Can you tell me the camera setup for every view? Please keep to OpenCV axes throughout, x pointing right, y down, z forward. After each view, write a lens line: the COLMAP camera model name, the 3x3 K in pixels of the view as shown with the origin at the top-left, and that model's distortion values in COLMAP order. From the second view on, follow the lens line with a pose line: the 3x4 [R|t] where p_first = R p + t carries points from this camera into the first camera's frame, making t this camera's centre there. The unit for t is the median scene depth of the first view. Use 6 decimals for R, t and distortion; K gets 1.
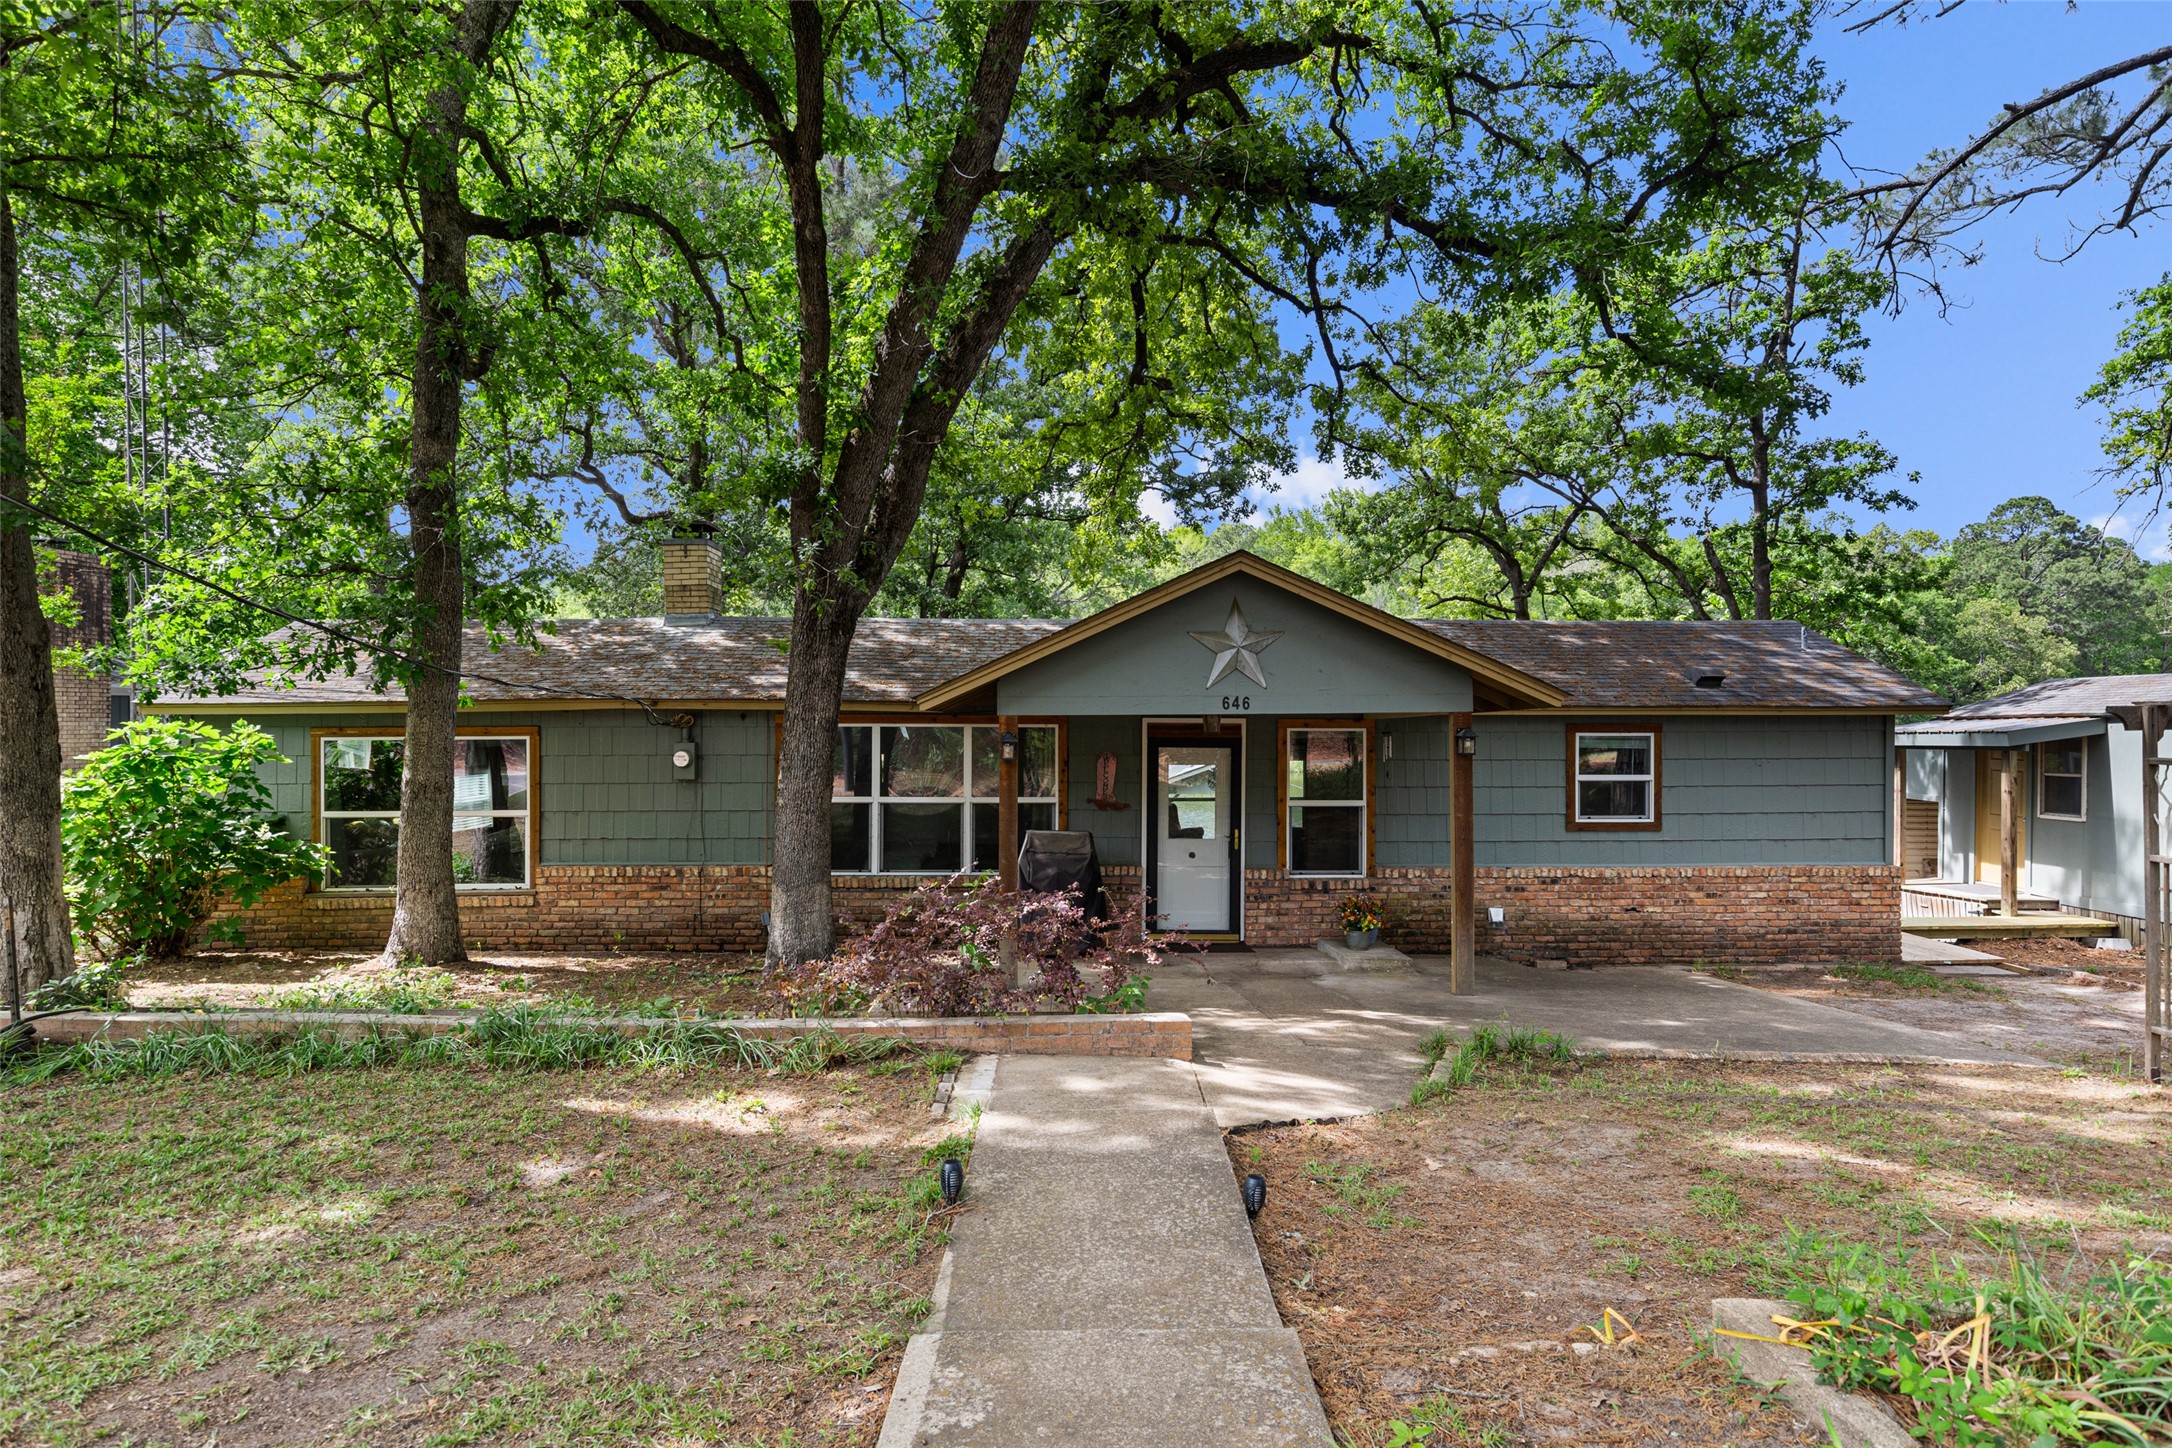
lens RADIAL K [[1202.9, 0, 1074.7], [0, 1202.9, 747.1], [0, 0, 1]] dist [0.014292, -0.000021]
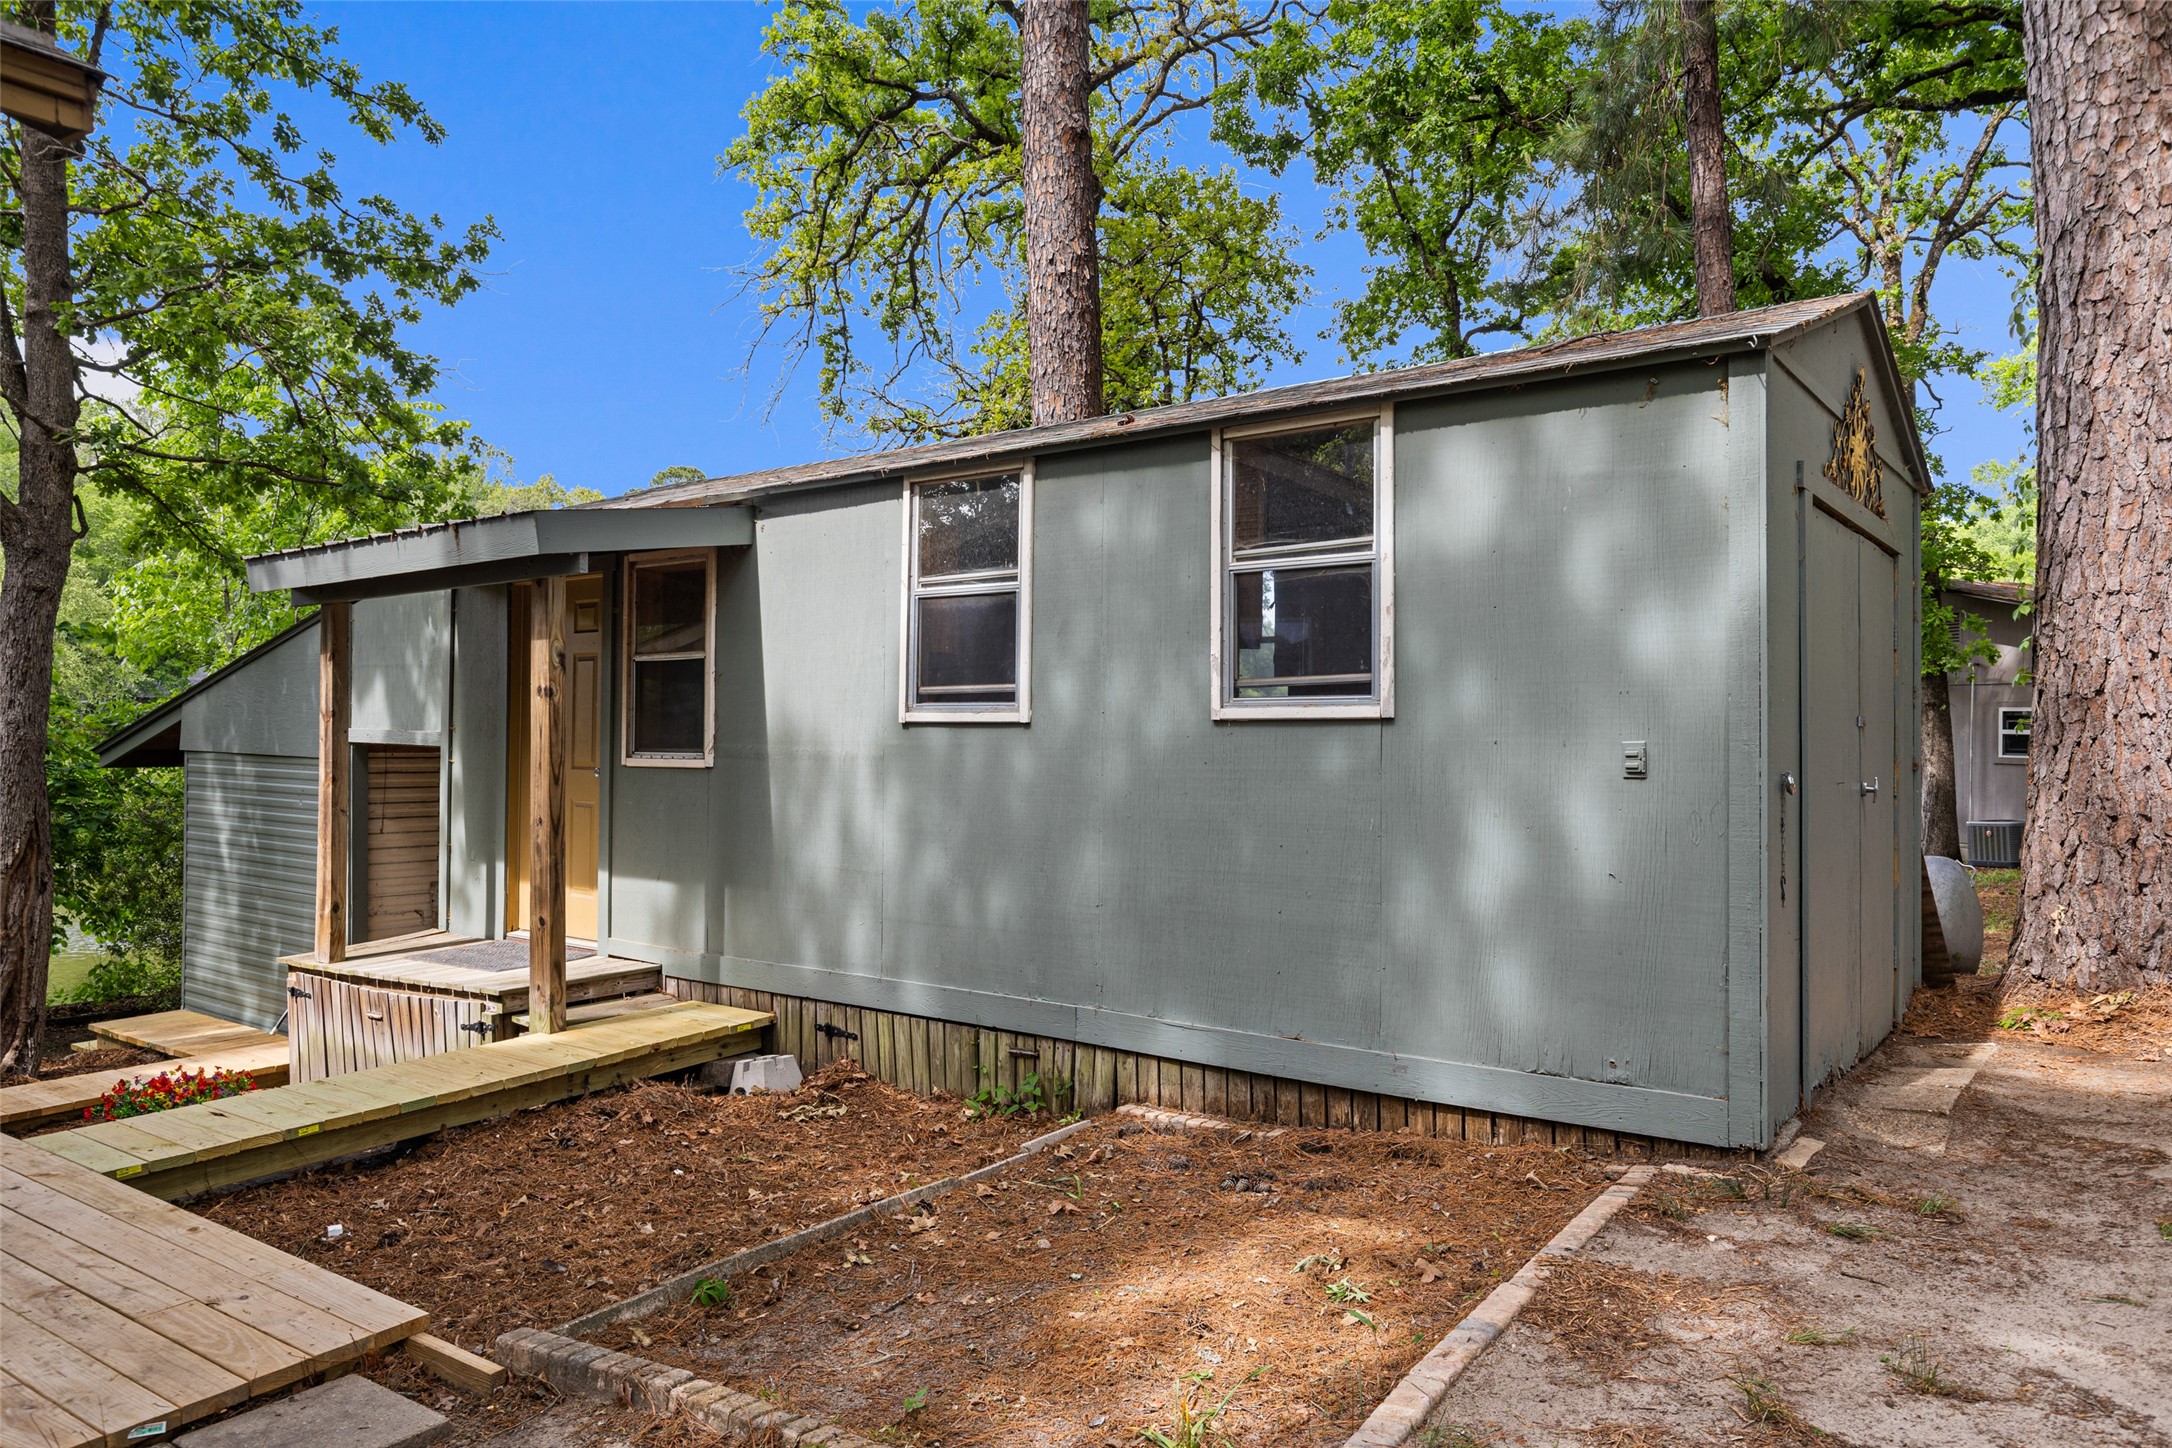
lens RADIAL K [[1459.4, 0, 1084.1], [0, 1459.4, 724.3], [0, 0, 1]] dist [-0.006805, 0.000005]
pose [[0.602217, 0.005604, 0.798313, 0.629726], [0.008075, 0.999881, -0.013110, 0.066280], [-0.798292, 0.014342, 0.602100, 0.738357]]
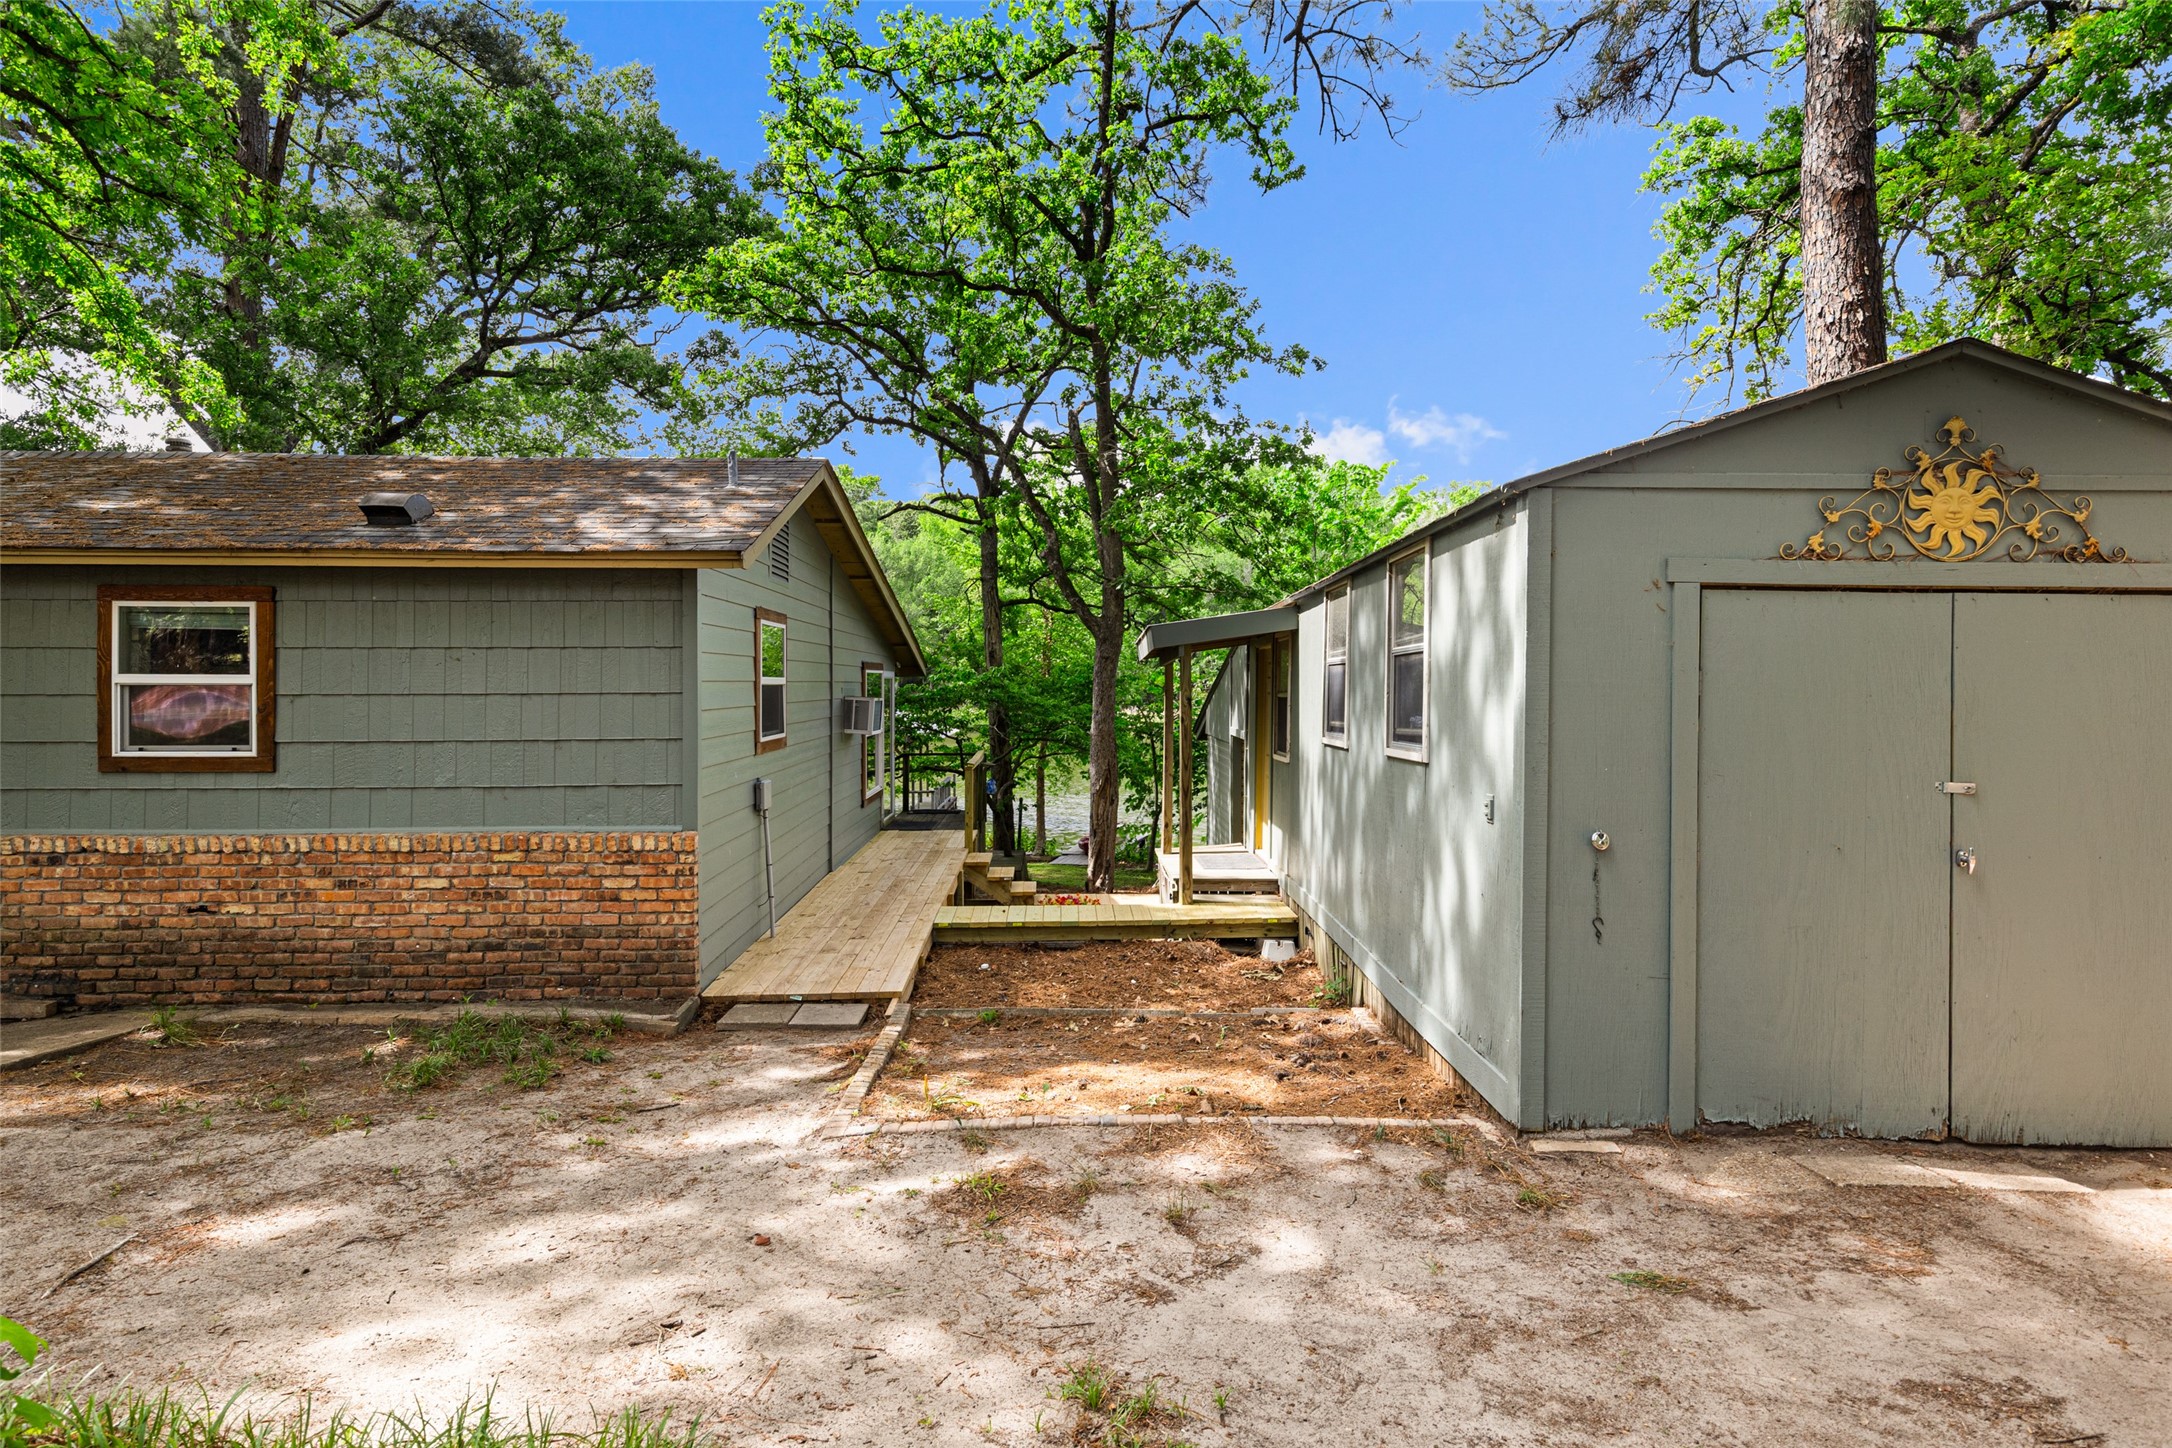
lens RADIAL K [[1072.1, 0, 1081.8], [0, 1072.1, 703.1], [0, 0, 1]] dist [0.012631, -0.001622]
pose [[0.999827, 0.002466, -0.018460, 0.880110], [-0.002535, 0.999990, -0.003713, 0.037326], [0.018451, 0.003759, 0.999823, 0.490048]]
